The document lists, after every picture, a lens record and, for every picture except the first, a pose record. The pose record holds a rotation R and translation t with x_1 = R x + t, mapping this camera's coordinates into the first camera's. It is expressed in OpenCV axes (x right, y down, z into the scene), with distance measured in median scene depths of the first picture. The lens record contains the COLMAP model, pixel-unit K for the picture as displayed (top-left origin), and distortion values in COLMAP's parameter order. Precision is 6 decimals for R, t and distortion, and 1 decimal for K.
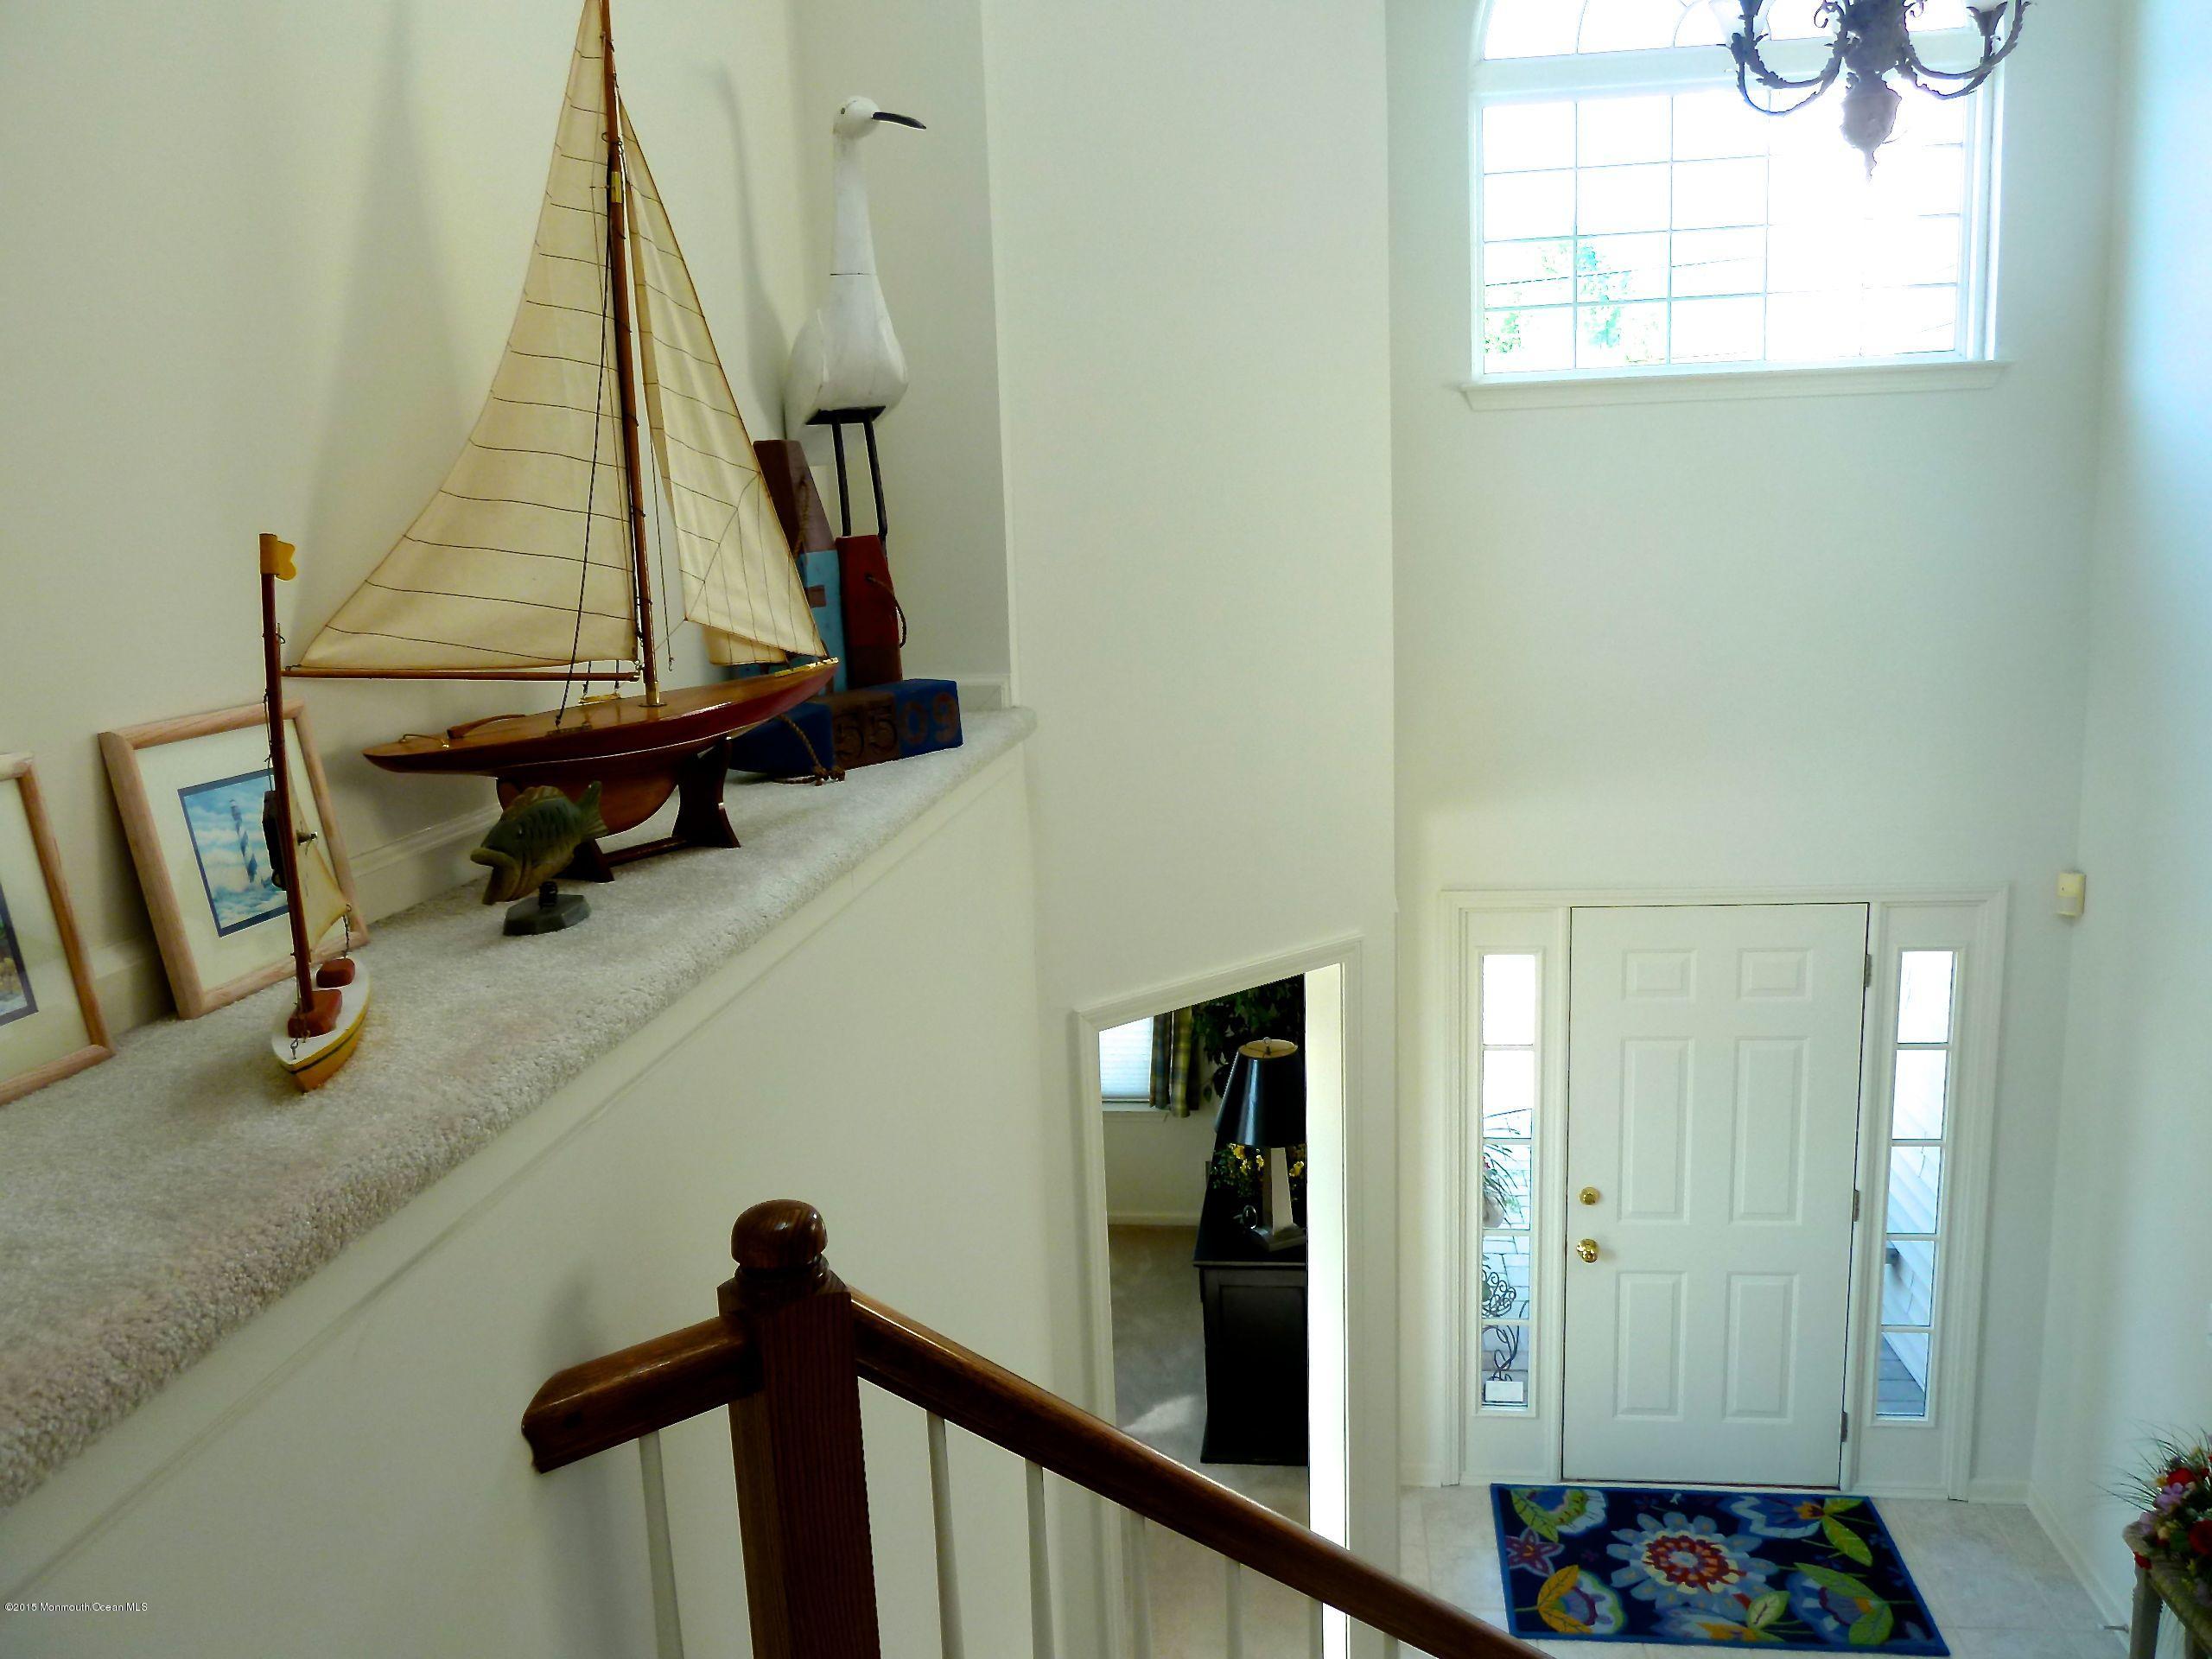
lens RADIAL K [[1652.2, 0, 1108.8], [0, 1652.2, 826.1], [0, 0, 1]] dist [-0.031121, 0.003058]
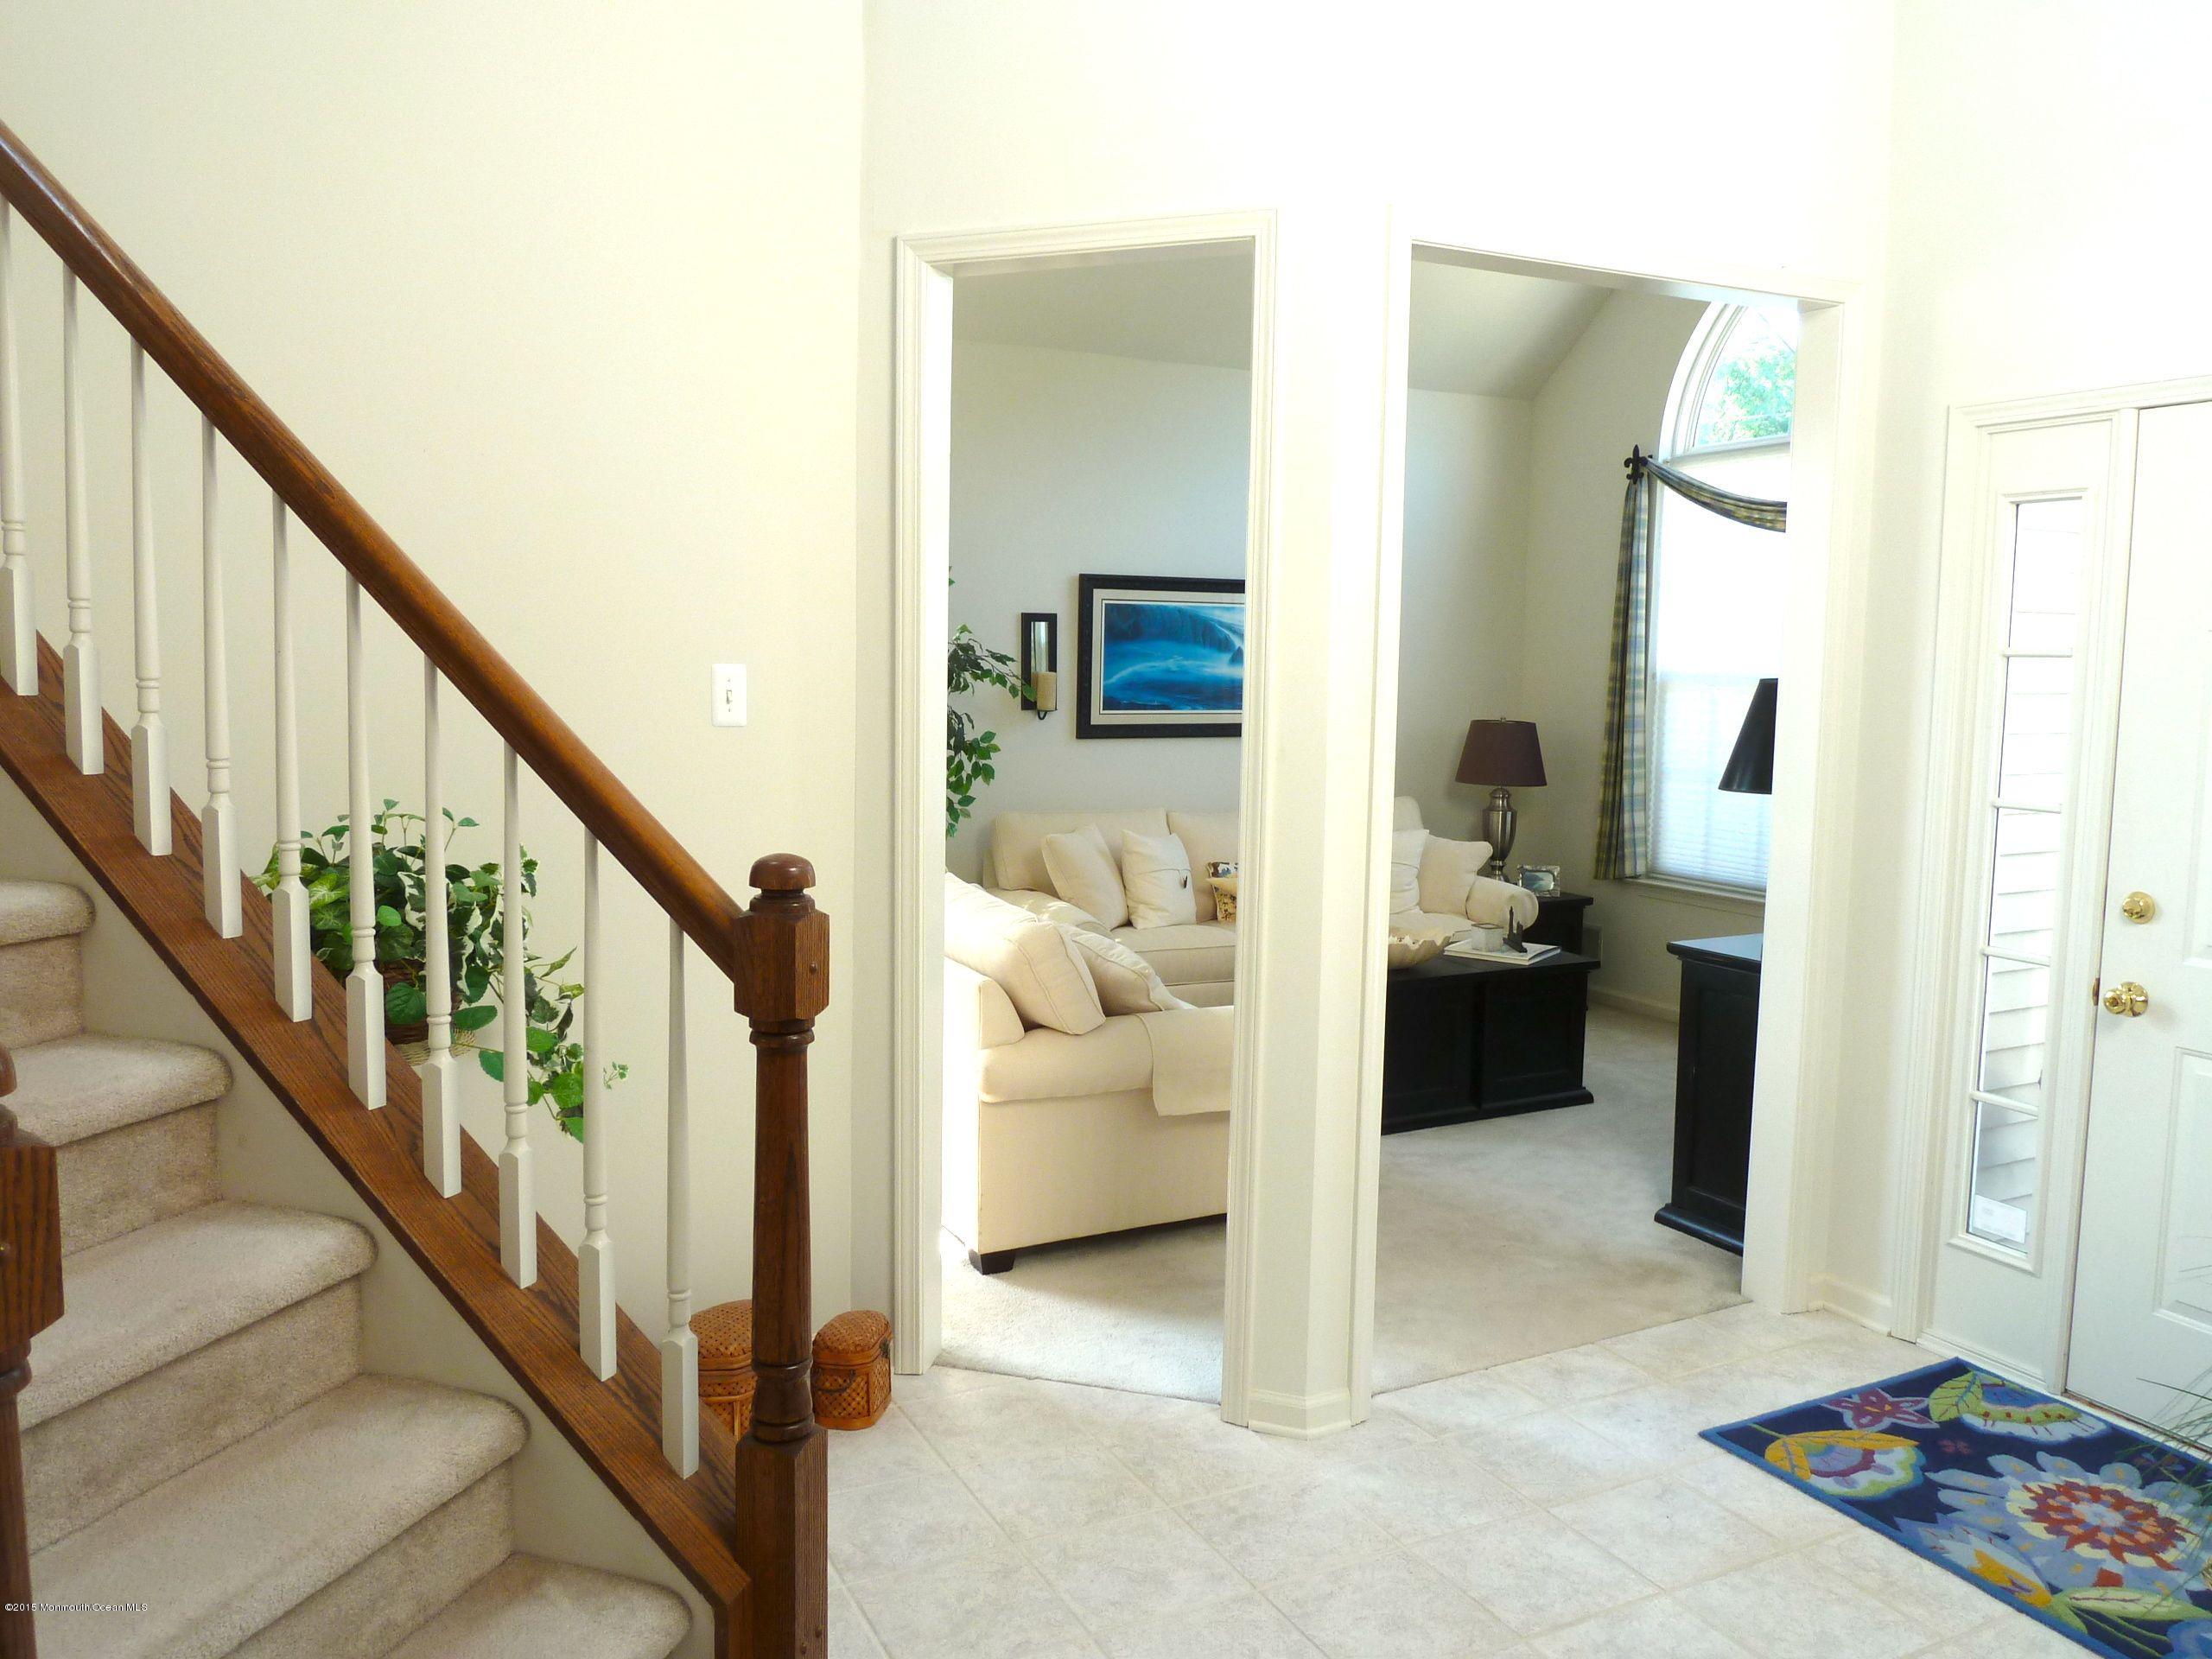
lens RADIAL K [[1652.2, 0, 1104.4], [0, 1652.2, 827.1], [0, 0, 1]] dist [-0.031121, 0.003058]
pose [[0.555512, 0.128684, -0.821491, 0.594556], [-0.186256, 0.982105, 0.027893, 0.259807], [0.810380, 0.137513, 0.569539, 0.358623]]
